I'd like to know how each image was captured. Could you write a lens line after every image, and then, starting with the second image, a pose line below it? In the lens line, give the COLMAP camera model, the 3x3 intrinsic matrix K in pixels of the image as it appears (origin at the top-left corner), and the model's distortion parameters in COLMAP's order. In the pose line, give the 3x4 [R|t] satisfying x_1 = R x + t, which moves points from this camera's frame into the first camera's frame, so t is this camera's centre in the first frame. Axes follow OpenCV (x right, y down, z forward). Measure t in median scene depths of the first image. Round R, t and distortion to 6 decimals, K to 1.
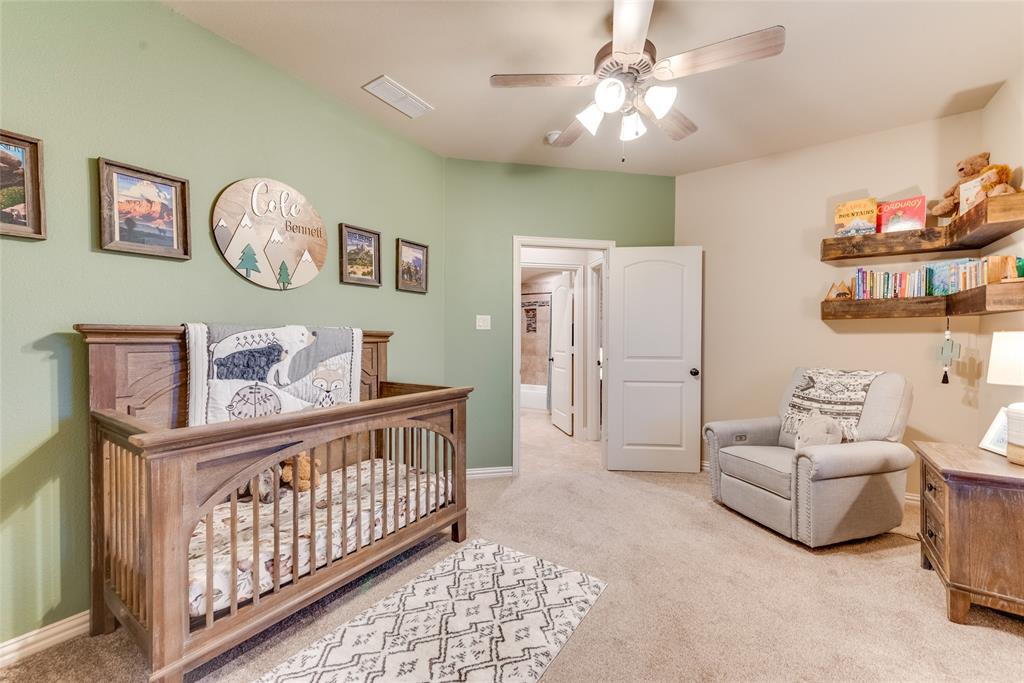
lens RADIAL K [[400.6, 0, 515.3], [0, 400.6, 345.0], [0, 0, 1]] dist [0.017796, -0.005276]
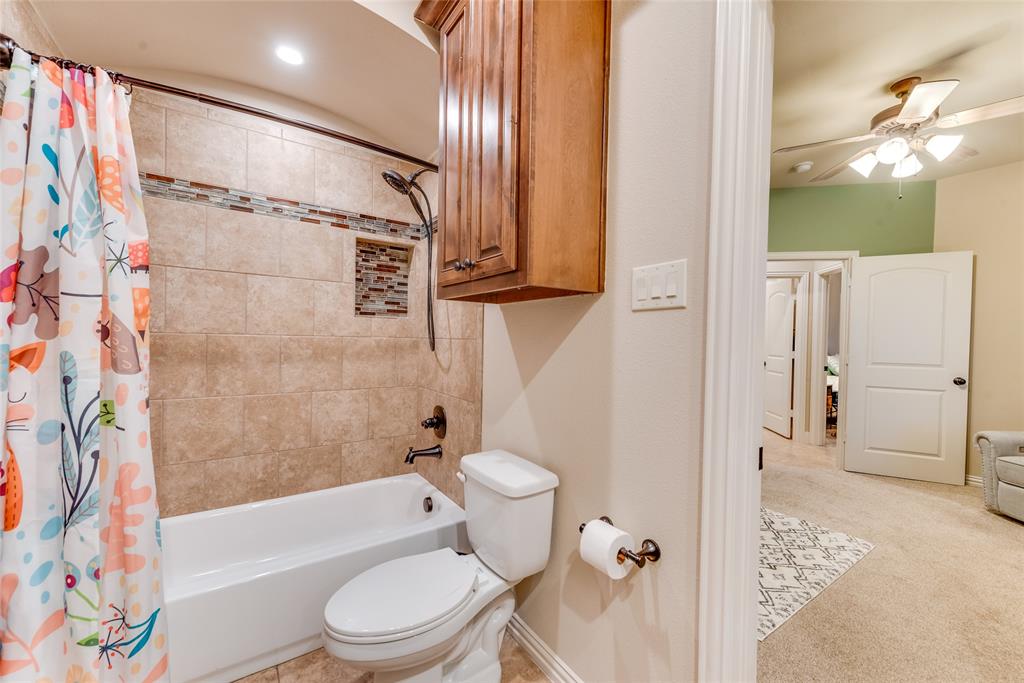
lens RADIAL K [[400.6, 0, 515.3], [0, 400.6, 345.0], [0, 0, 1]] dist [0.017796, -0.005276]
pose [[0.930067, 0.021797, -0.366744, -0.286537], [-0.023107, 0.999733, 0.000819, 0.005657], [0.366663, 0.007713, 0.930322, -0.451559]]
